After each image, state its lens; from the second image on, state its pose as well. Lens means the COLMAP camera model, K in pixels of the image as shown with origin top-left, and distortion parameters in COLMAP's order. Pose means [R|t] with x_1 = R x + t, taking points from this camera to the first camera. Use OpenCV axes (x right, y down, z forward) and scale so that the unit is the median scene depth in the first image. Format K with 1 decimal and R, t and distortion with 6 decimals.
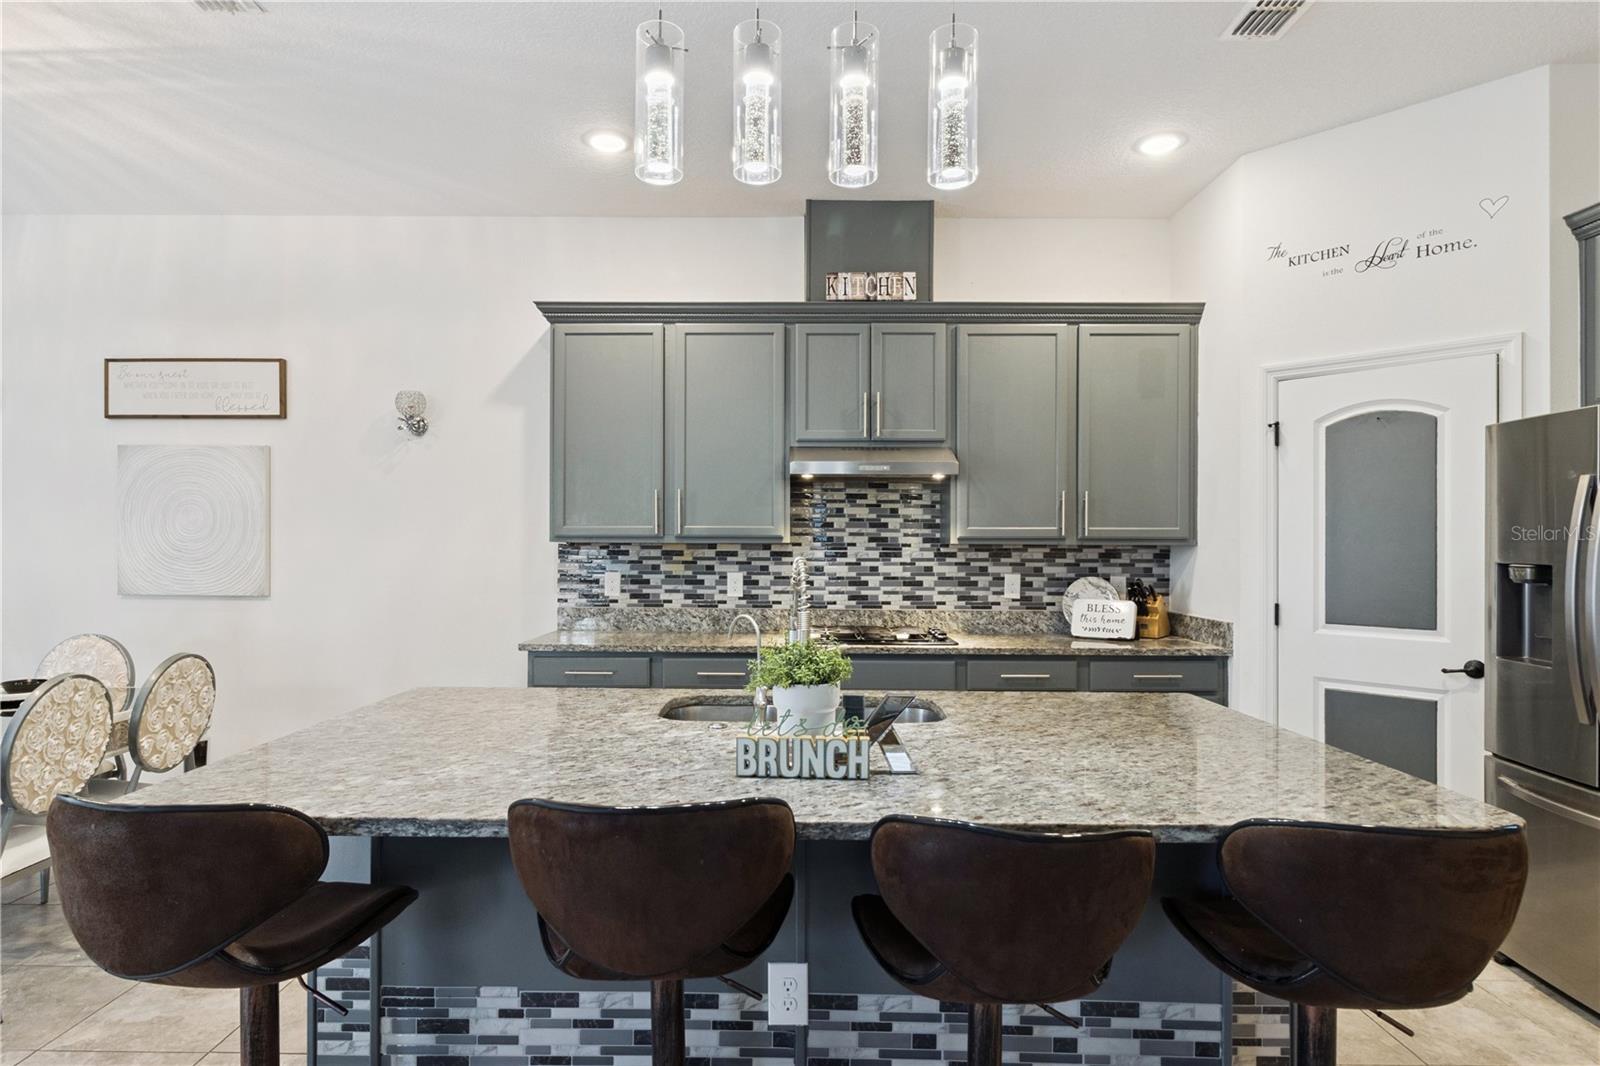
lens RADIAL K [[862.7, 0, 792.2], [0, 862.7, 545.7], [0, 0, 1]] dist [0.001229, -0.001815]
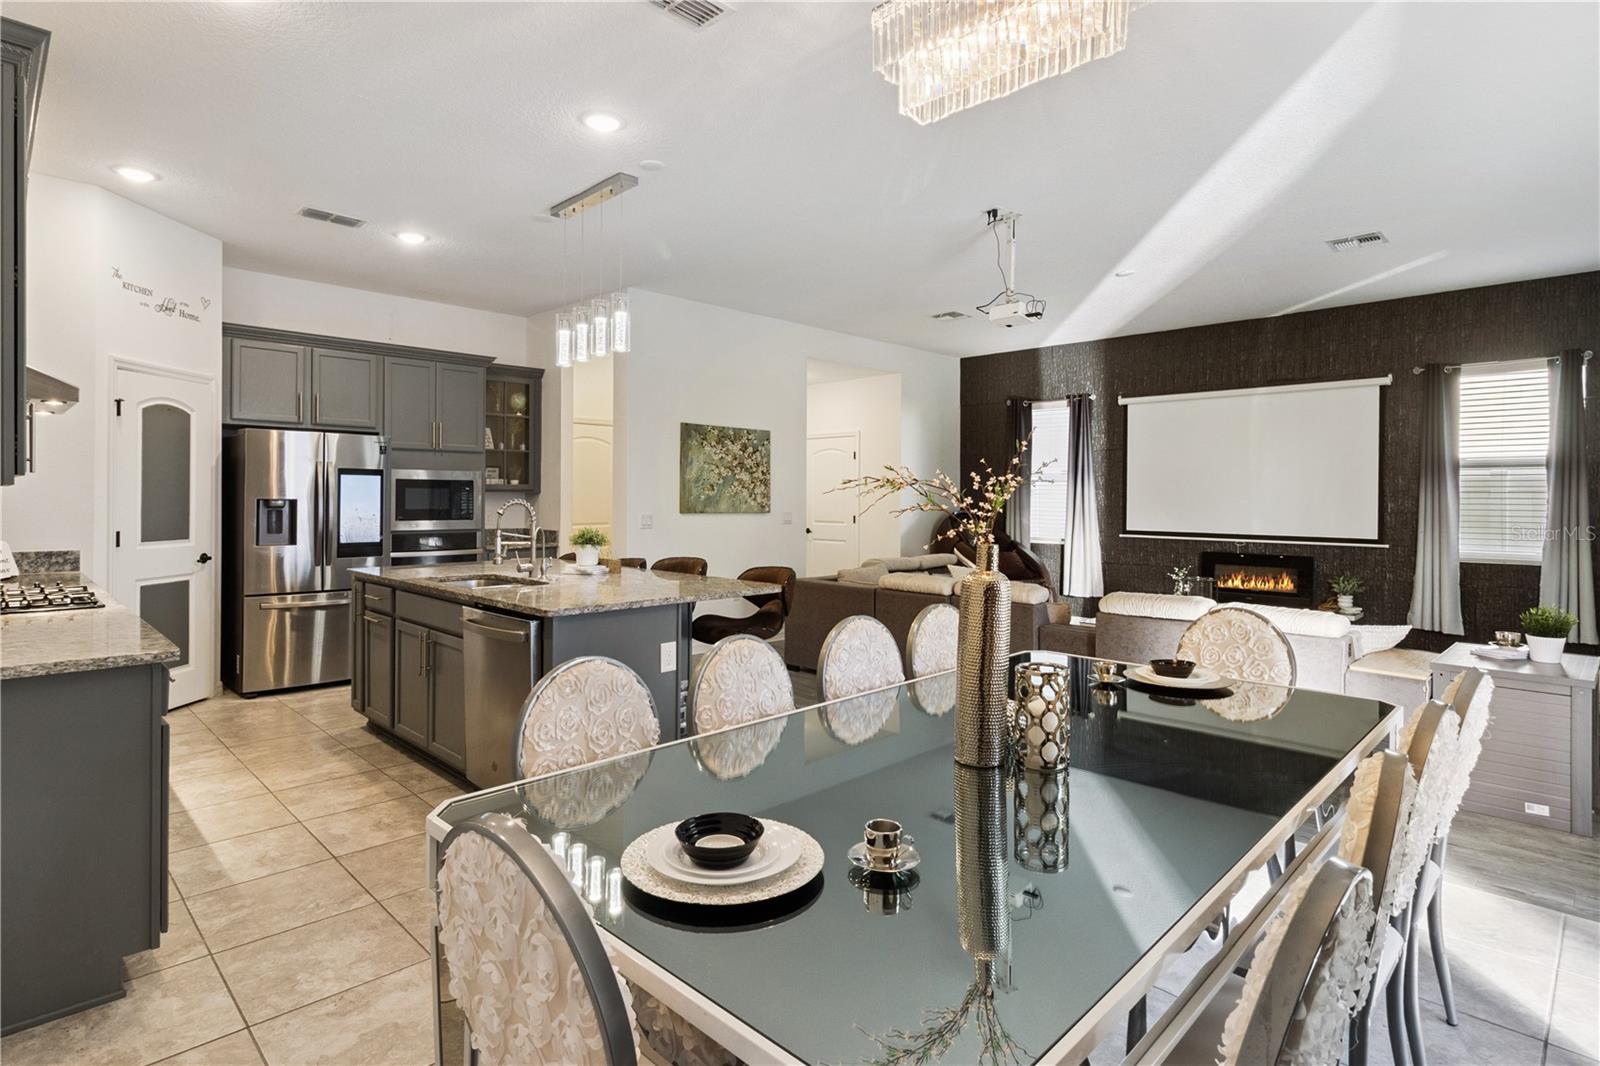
lens RADIAL K [[805.4, 0, 801.3], [0, 805.4, 500.3], [0, 0, 1]] dist [0.000731, 0.000667]
pose [[-0.719346, -0.012680, 0.694536, -0.898394], [-0.009994, 0.999919, 0.007904, -0.002486], [-0.694580, -0.001256, -0.719414, 0.947773]]
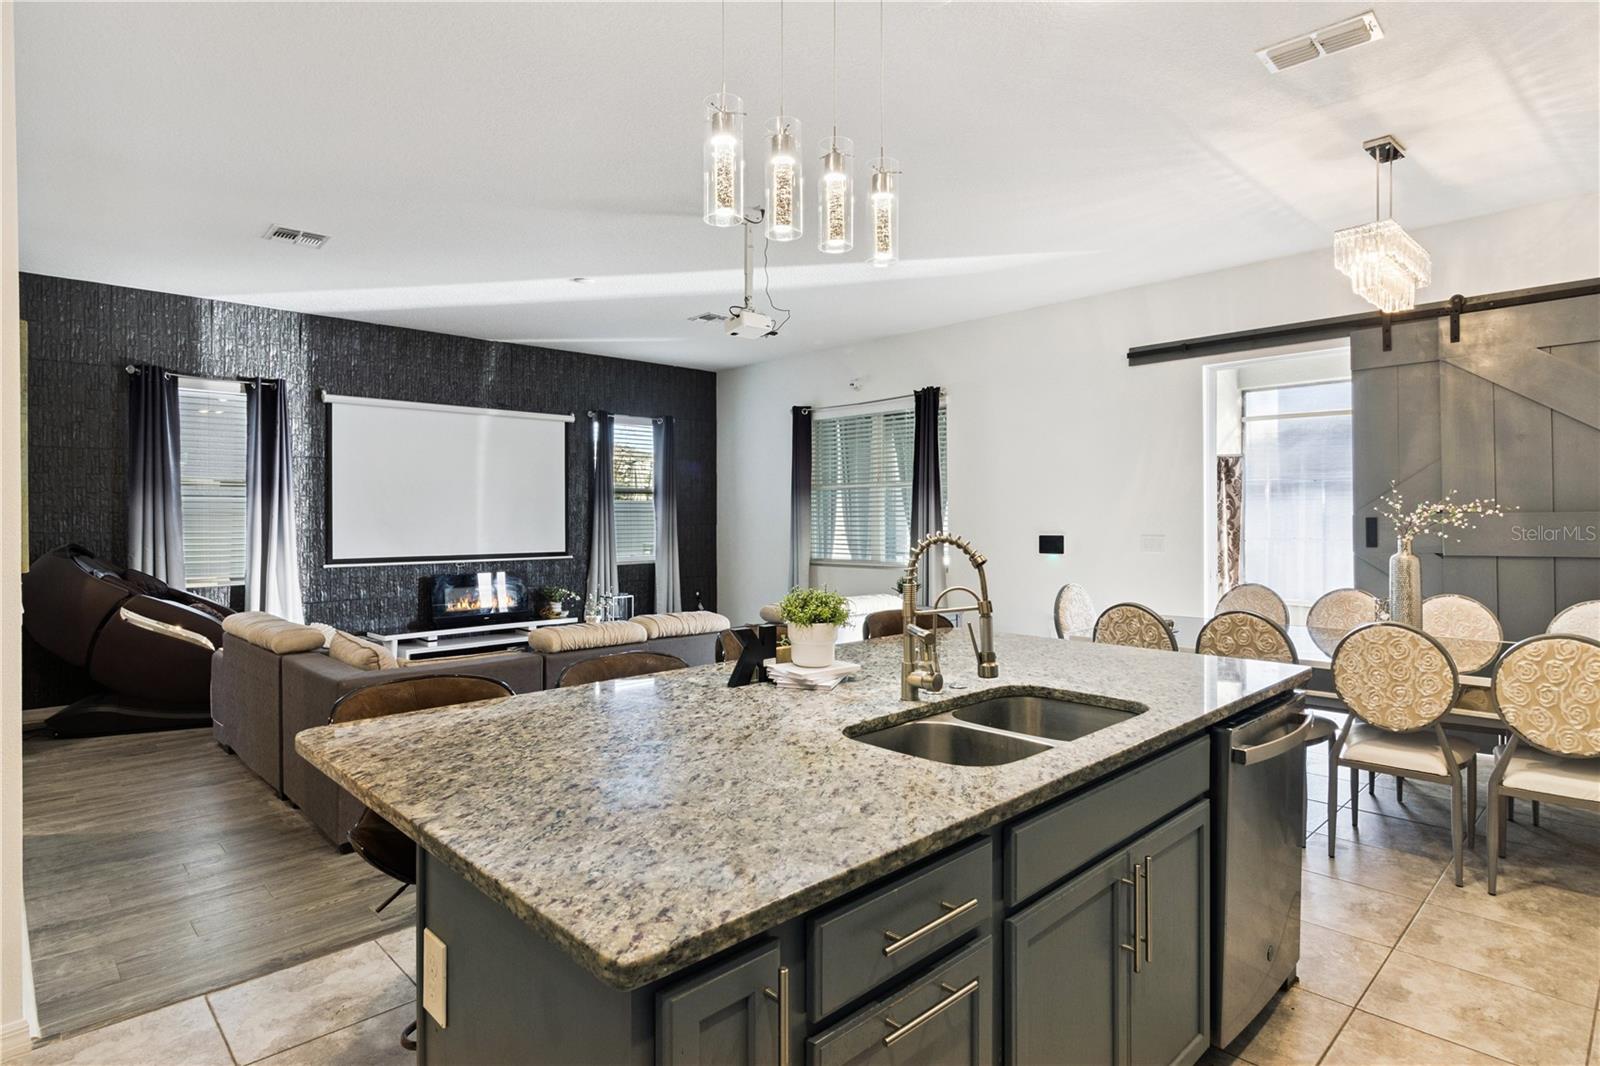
lens RADIAL K [[862.7, 0, 788.3], [0, 862.7, 520.4], [0, 0, 1]] dist [0.001229, -0.001815]
pose [[-0.713548, 0.000538, -0.700606, 0.422809], [-0.000485, 0.999999, 0.001262, -0.000586], [0.700606, 0.001241, -0.713548, 0.816840]]
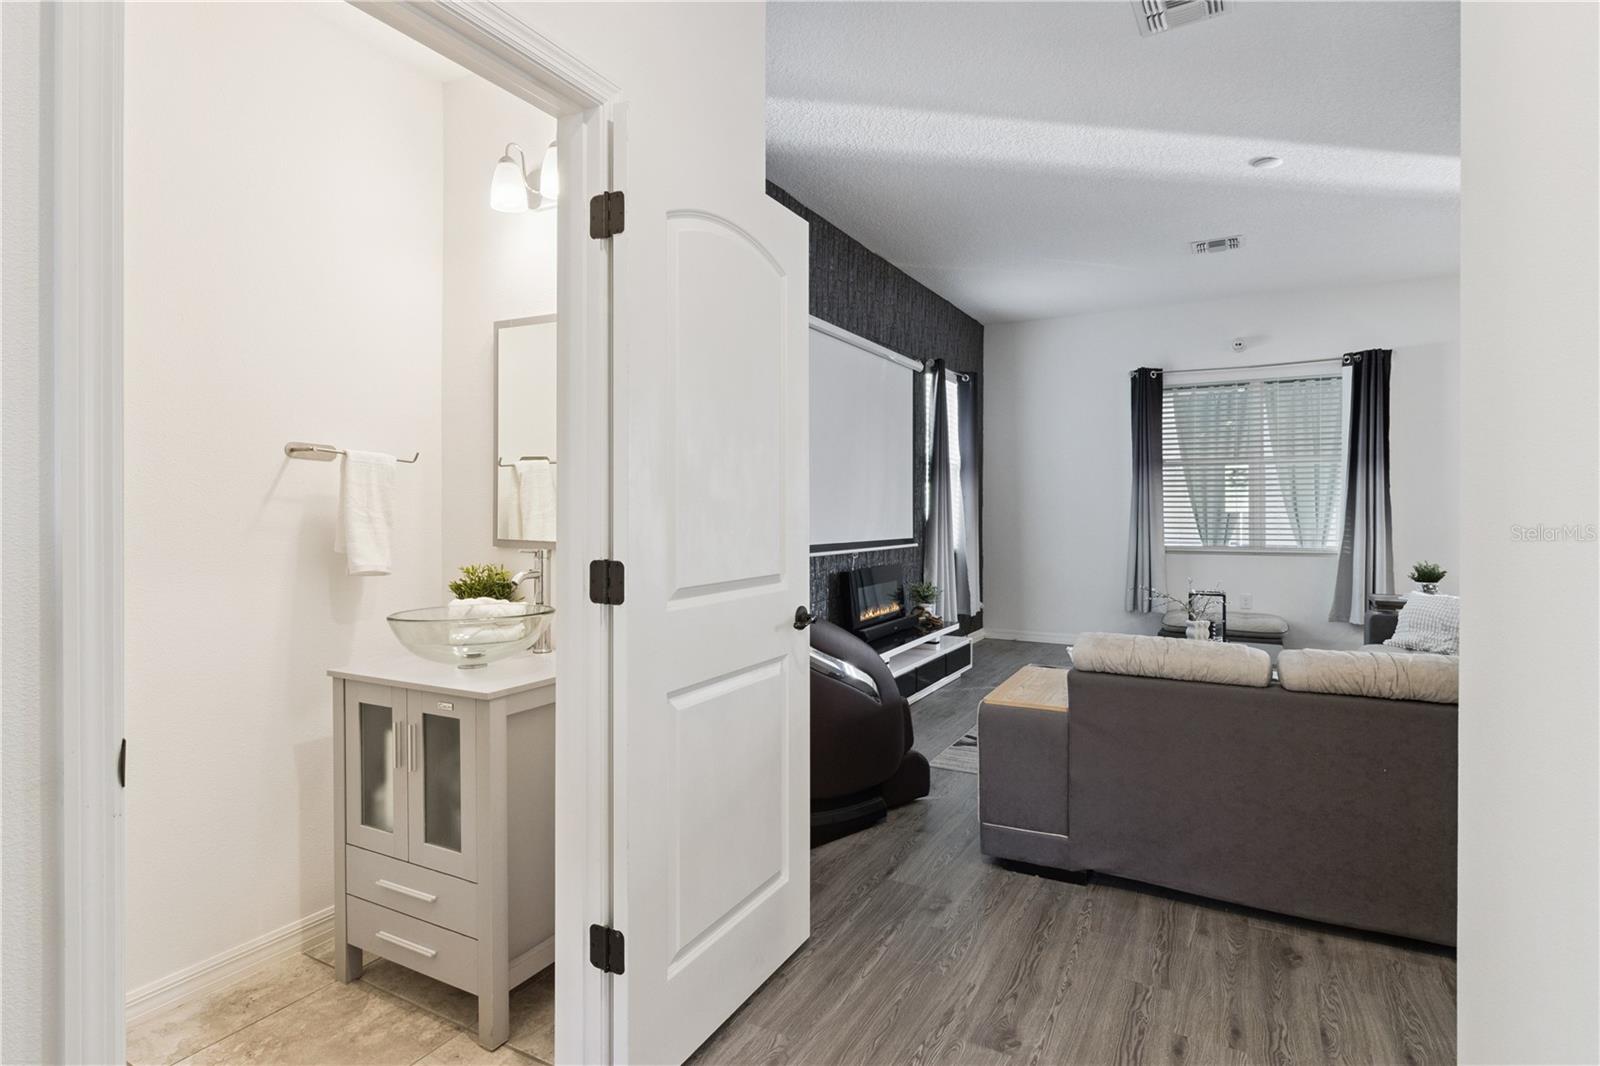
lens RADIAL K [[862.7, 0, 791.2], [0, 862.7, 504.9], [0, 0, 1]] dist [0.001229, -0.001815]
pose [[-0.462125, -0.015447, -0.886680, 0.850169], [-0.006369, 0.999880, -0.014100, 0.038344], [0.886792, -0.000869, -0.462168, -0.461988]]
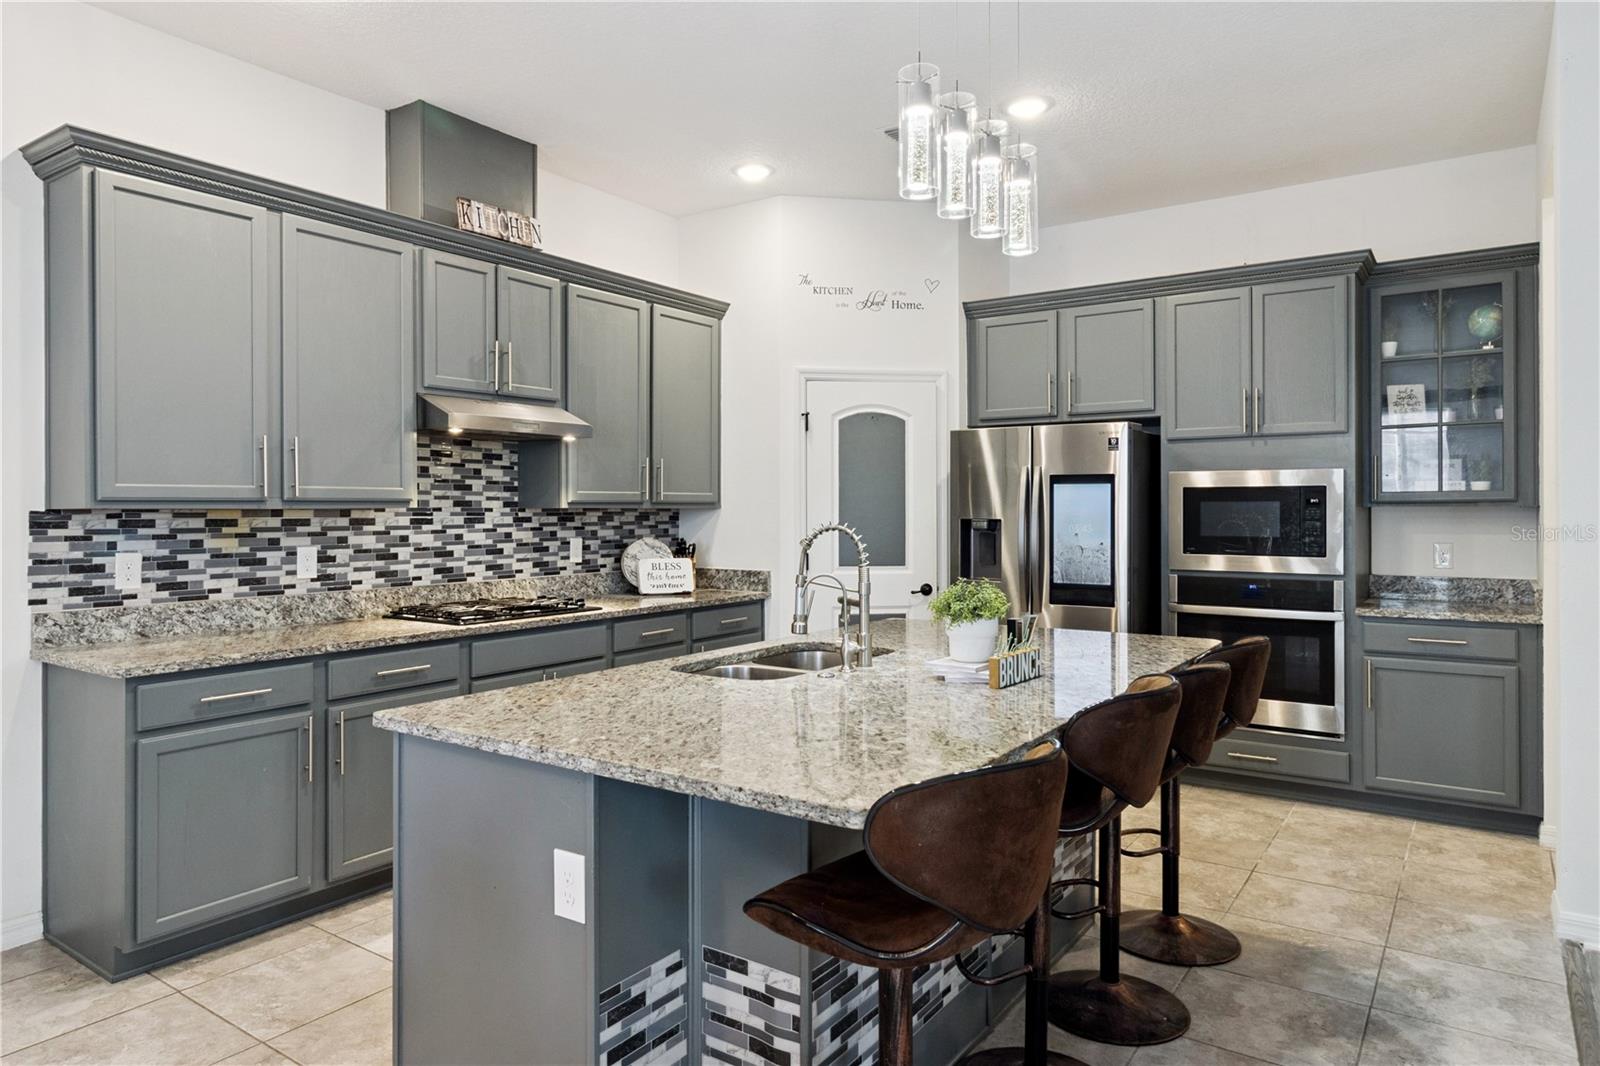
lens RADIAL K [[1000.5, 0, 771.1], [0, 1000.5, 500.4], [0, 0, 1]] dist [-0.001108, 0.003802]
pose [[0.571127, 0.001380, 0.820860, -0.562279], [0.004340, 0.999980, -0.004701, -0.004119], [-0.820850, 0.006247, 0.571110, 0.156600]]
